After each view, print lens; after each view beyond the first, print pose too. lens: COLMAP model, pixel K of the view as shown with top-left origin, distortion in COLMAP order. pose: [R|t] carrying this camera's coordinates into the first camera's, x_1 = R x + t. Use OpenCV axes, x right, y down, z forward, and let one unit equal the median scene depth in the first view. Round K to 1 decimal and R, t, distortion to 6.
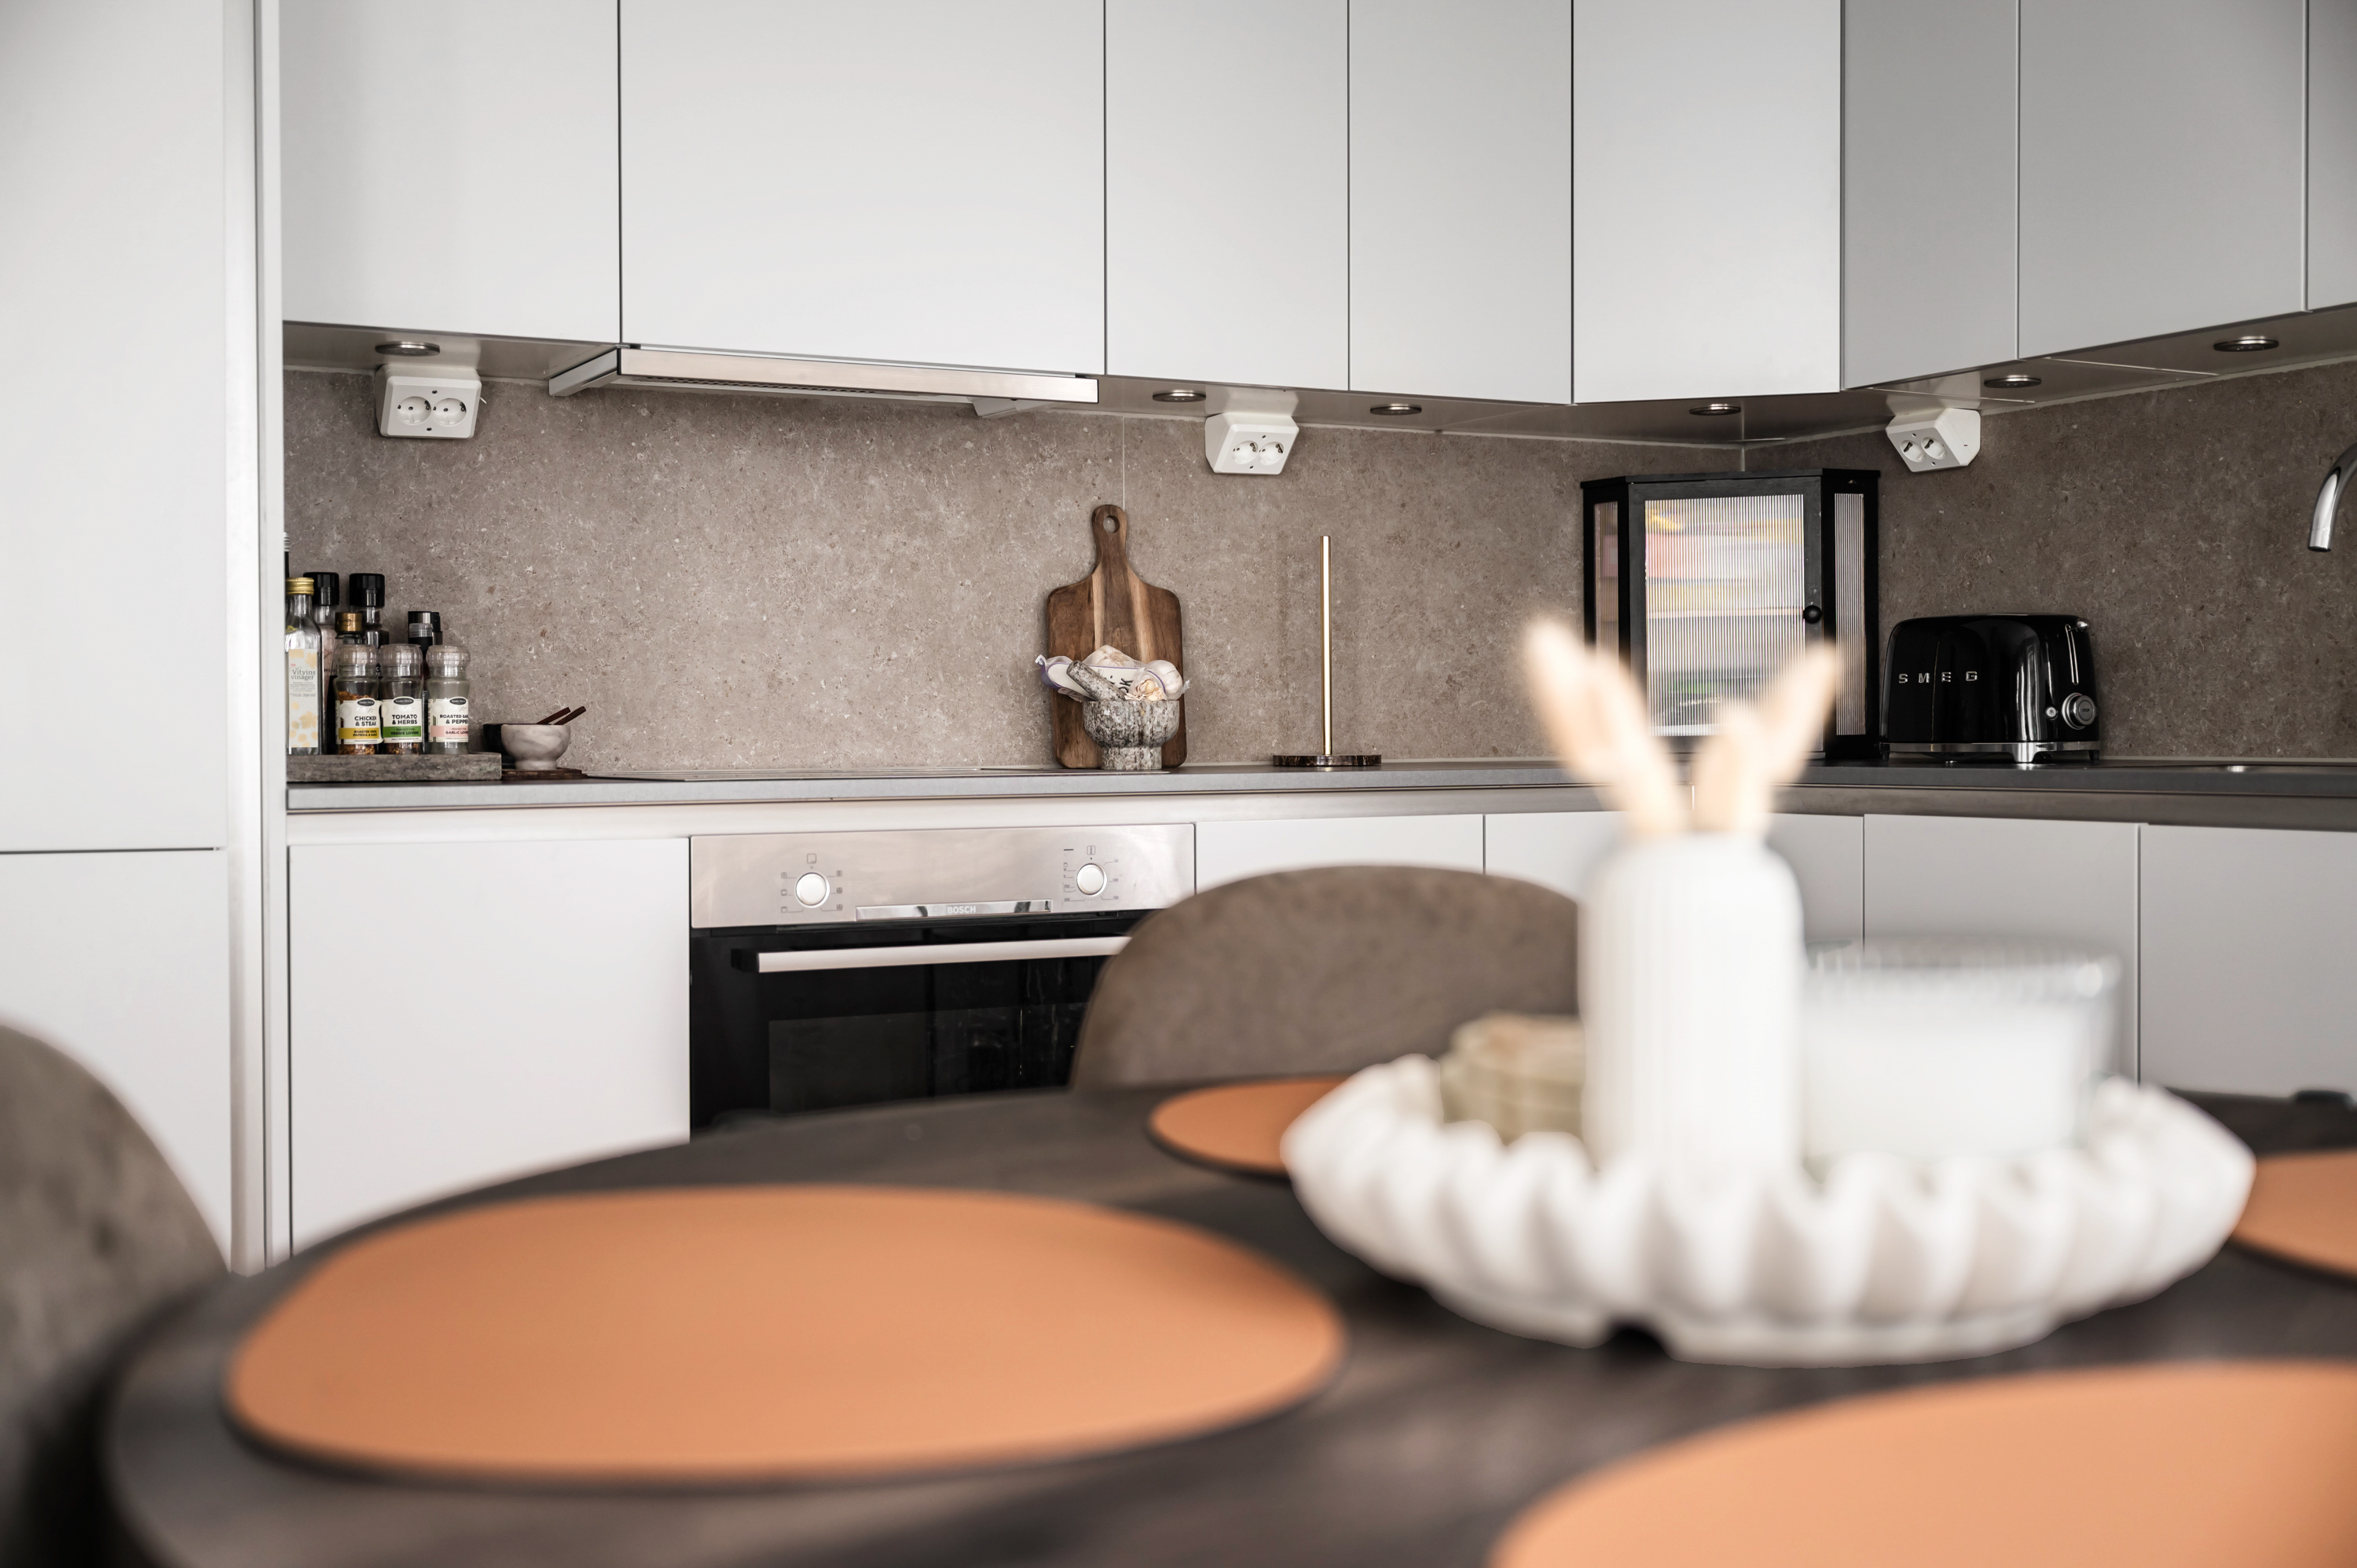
lens RADIAL K [[2587.7, 0, 1178.5], [0, 2587.7, 784.0], [0, 0, 1]] dist [0.004816, 0.010296]
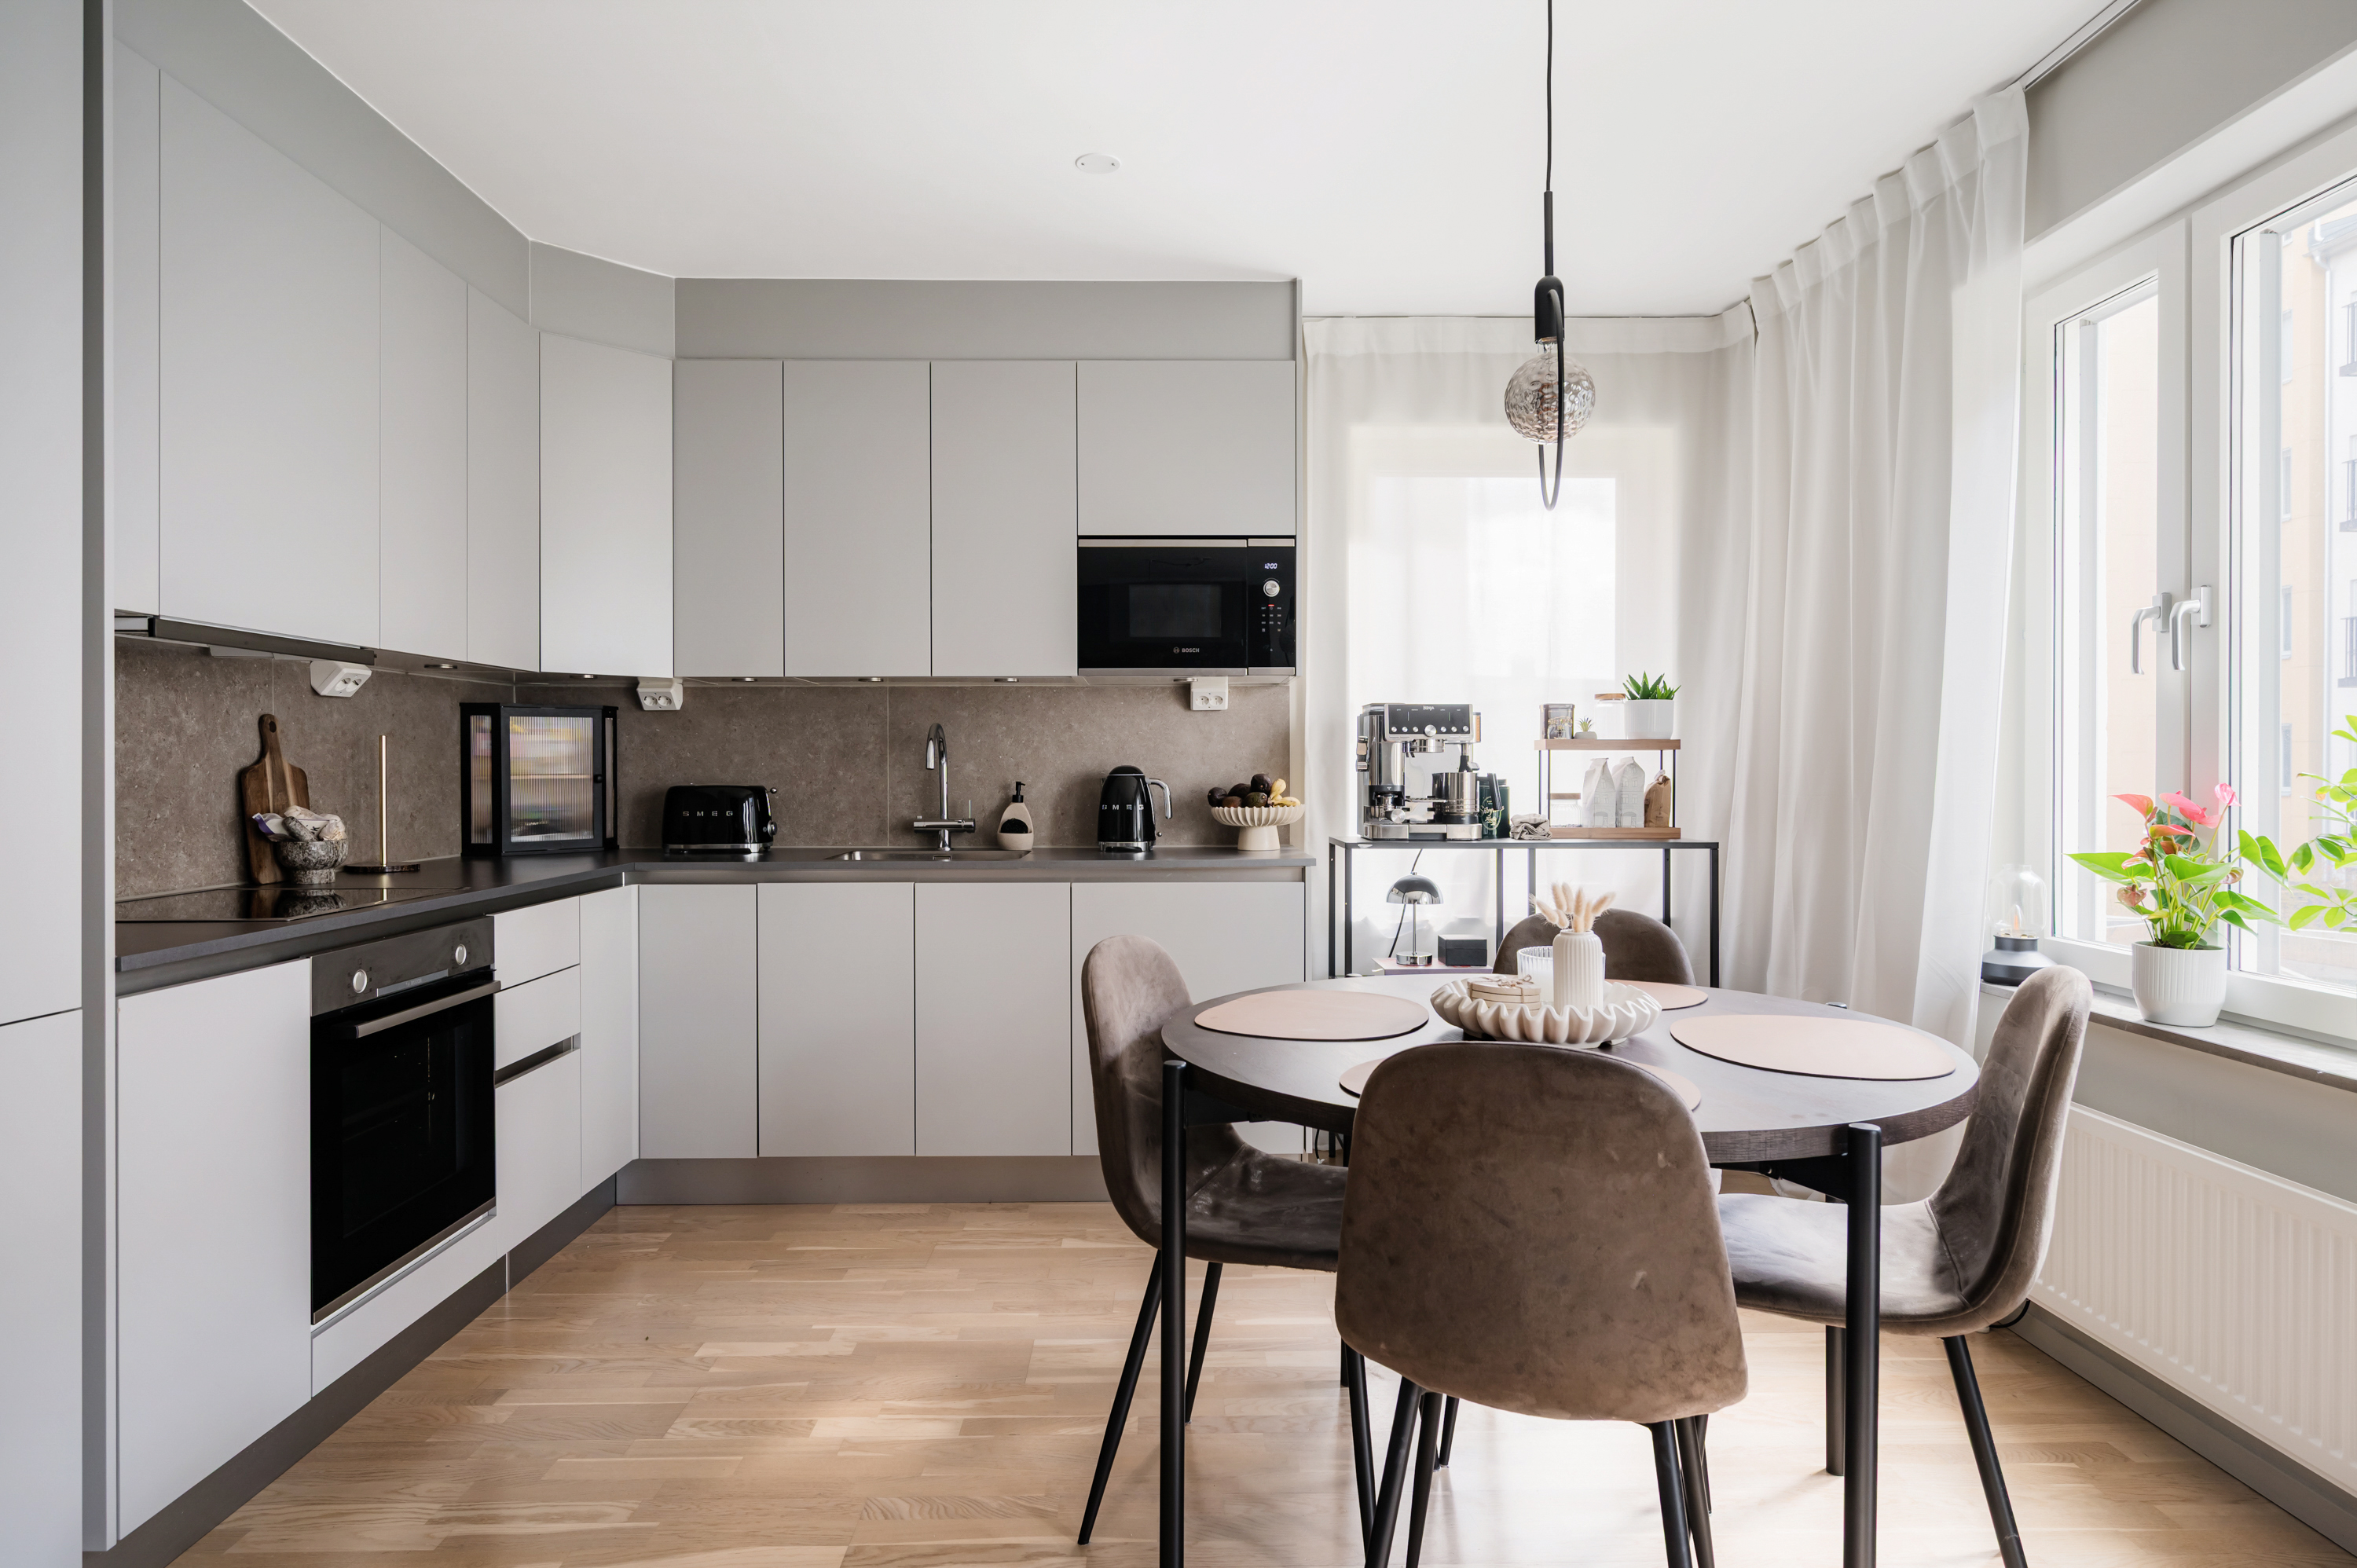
lens RADIAL K [[1353.3, 0, 1178.5], [0, 1353.3, 784.0], [0, 0, 1]] dist [-0.001745, 0.000191]
pose [[0.459611, -0.005464, 0.888104, -0.519256], [0.016881, 0.999854, -0.002585, -0.055857], [-0.887960, 0.016180, 0.459636, 0.137152]]
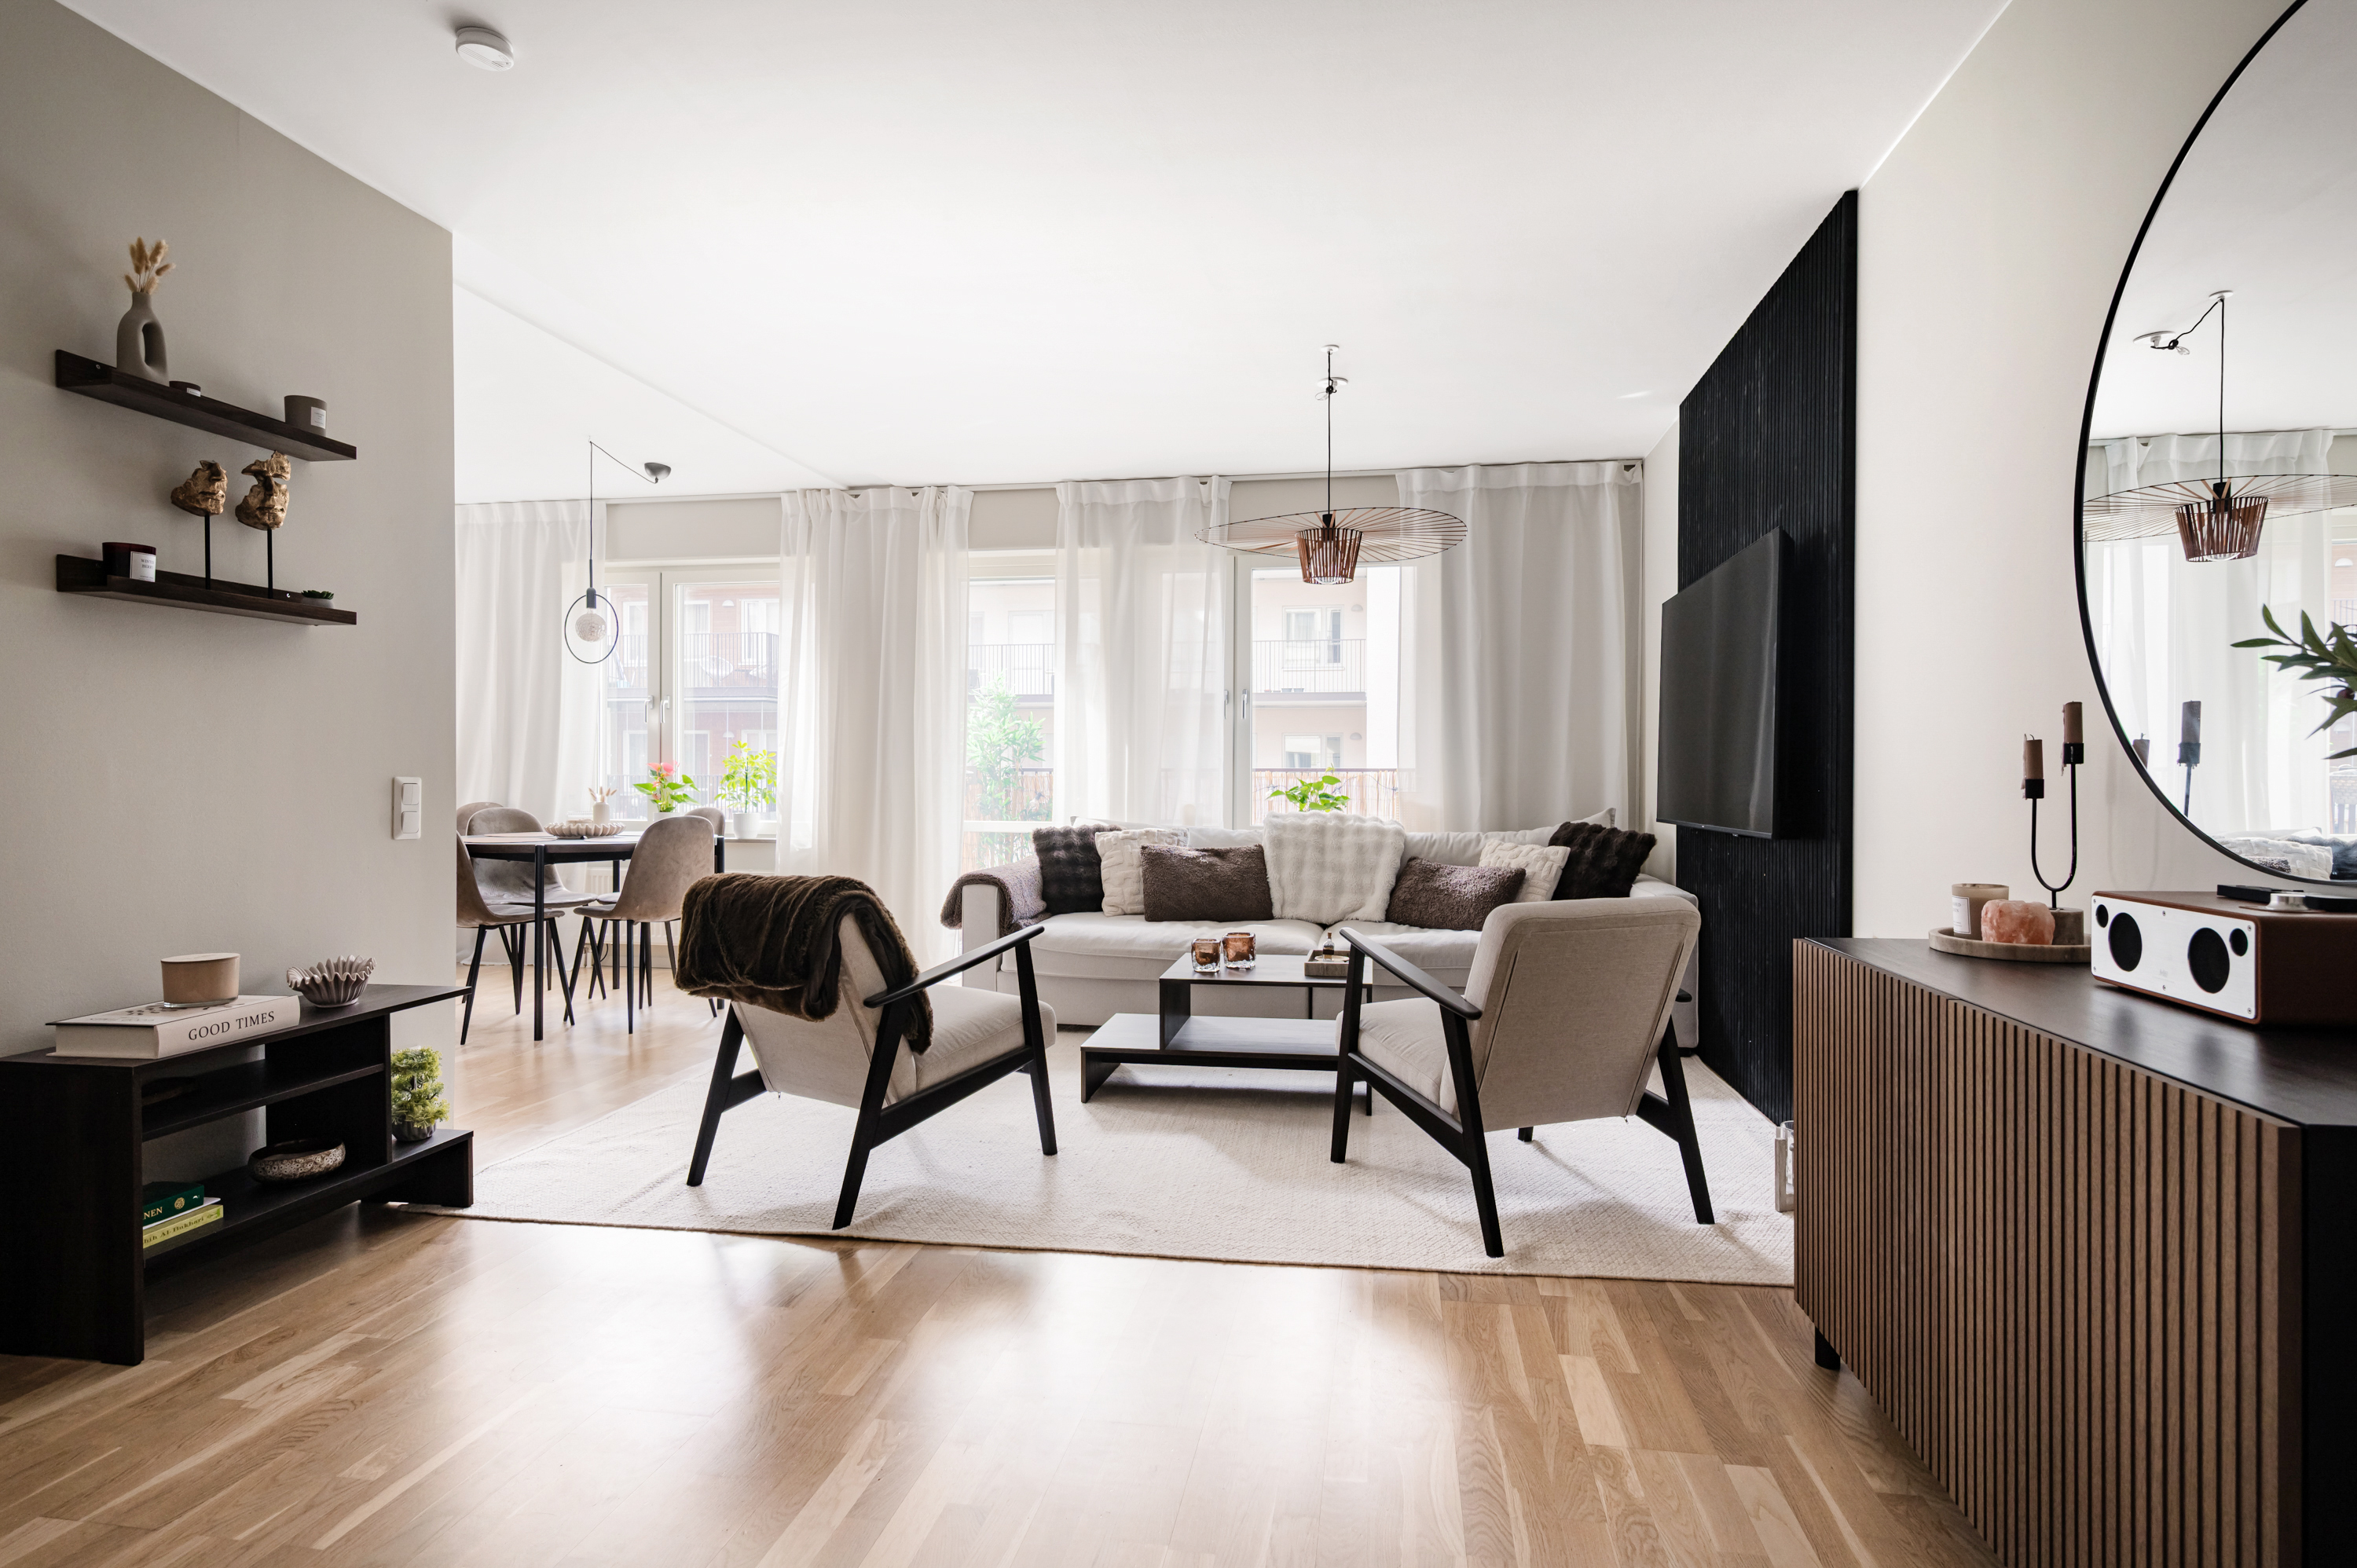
lens RADIAL K [[1240.7, 0, 1178.5], [0, 1240.7, 784.0], [0, 0, 1]] dist [0.001637, -0.000702]
pose [[-0.790229, -0.003041, 0.612804, -1.492445], [0.010160, 0.999785, 0.018063, -0.038403], [-0.612727, 0.020500, -0.790029, 1.040966]]
